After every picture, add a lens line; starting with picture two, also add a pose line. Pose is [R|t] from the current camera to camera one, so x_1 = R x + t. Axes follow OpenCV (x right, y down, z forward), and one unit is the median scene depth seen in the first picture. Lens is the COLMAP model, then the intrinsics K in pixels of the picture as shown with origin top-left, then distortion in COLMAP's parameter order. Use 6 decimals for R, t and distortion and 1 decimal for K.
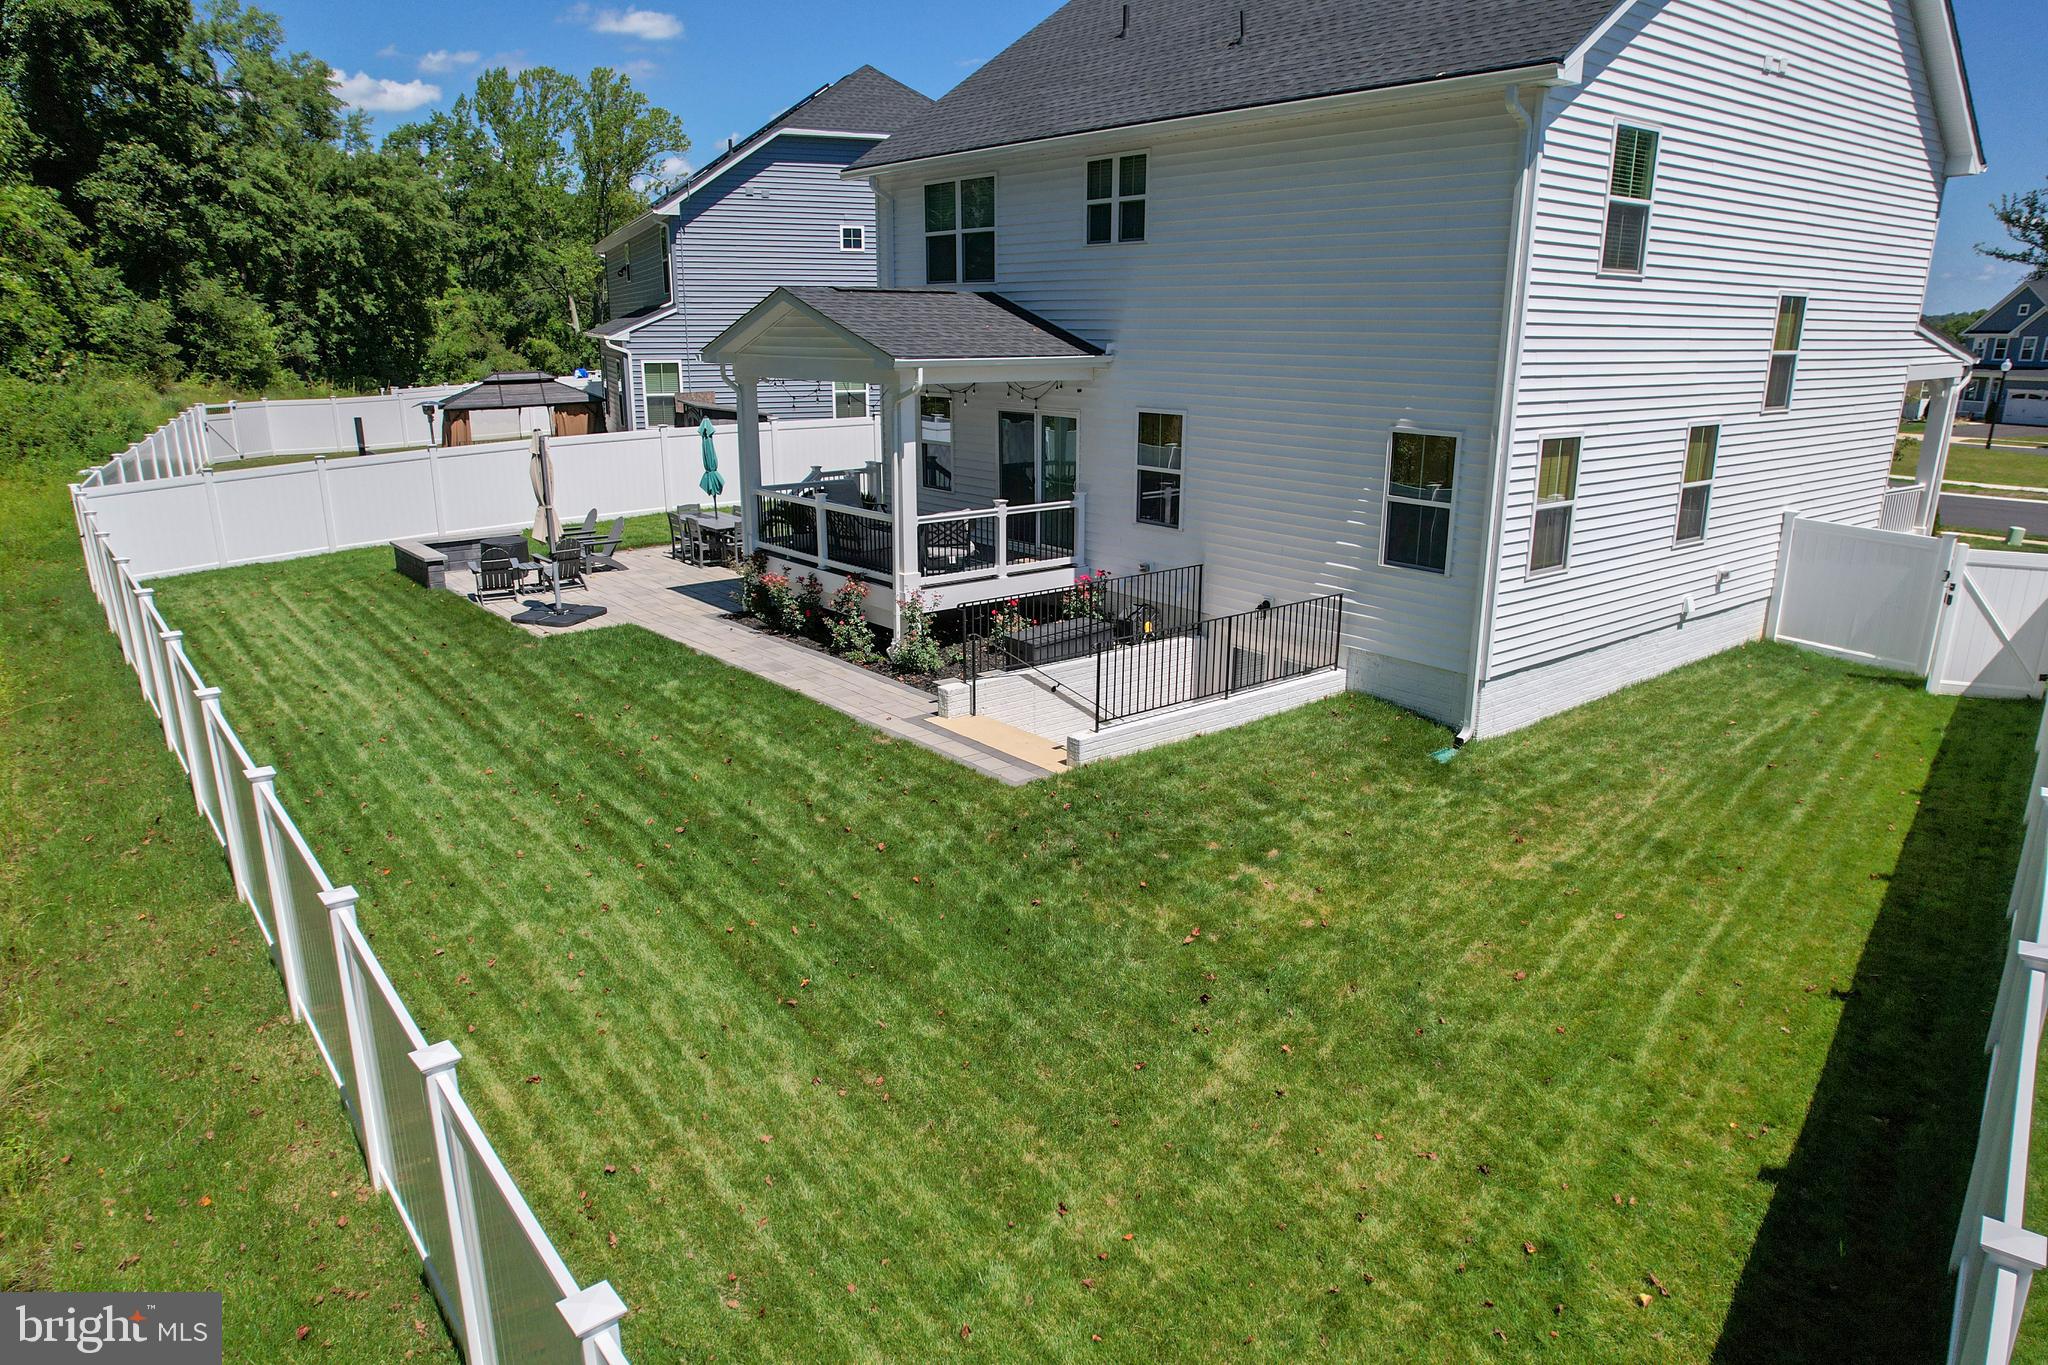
lens RADIAL K [[1304.8, 0, 1024.0], [0, 1304.8, 682.5], [0, 0, 1]] dist [-0.034962, 0.001678]
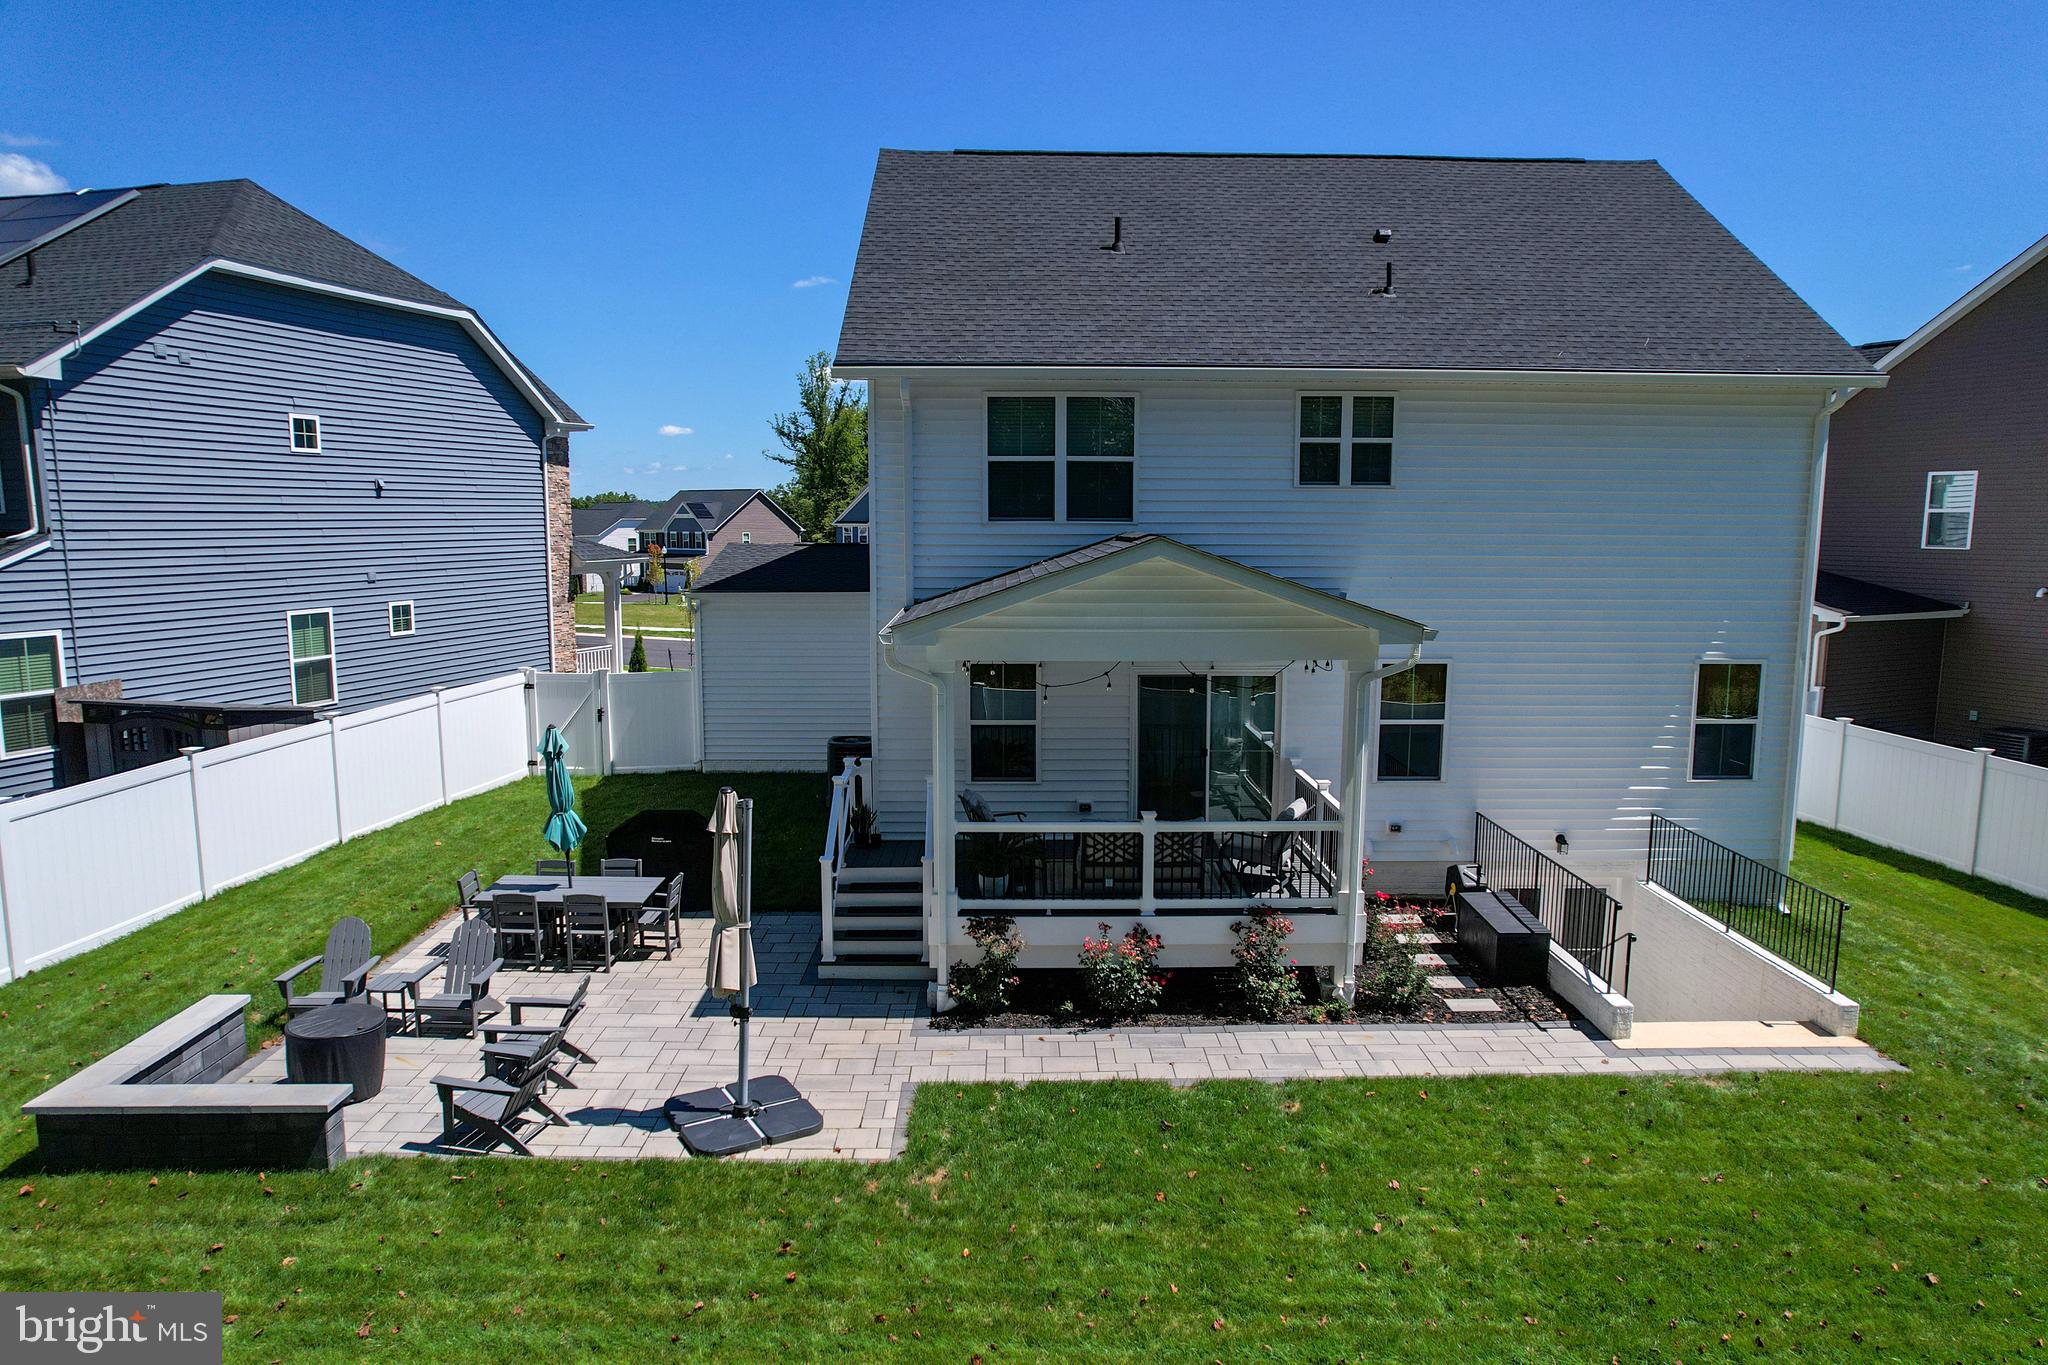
lens RADIAL K [[1304.8, 0, 1024.0], [0, 1304.8, 682.5], [0, 0, 1]] dist [-0.034962, 0.001678]
pose [[0.616492, -0.099916, 0.780996, -0.791338], [0.209300, 0.977024, -0.040220, -0.209914], [-0.759033, 0.188258, 0.623240, 0.617274]]
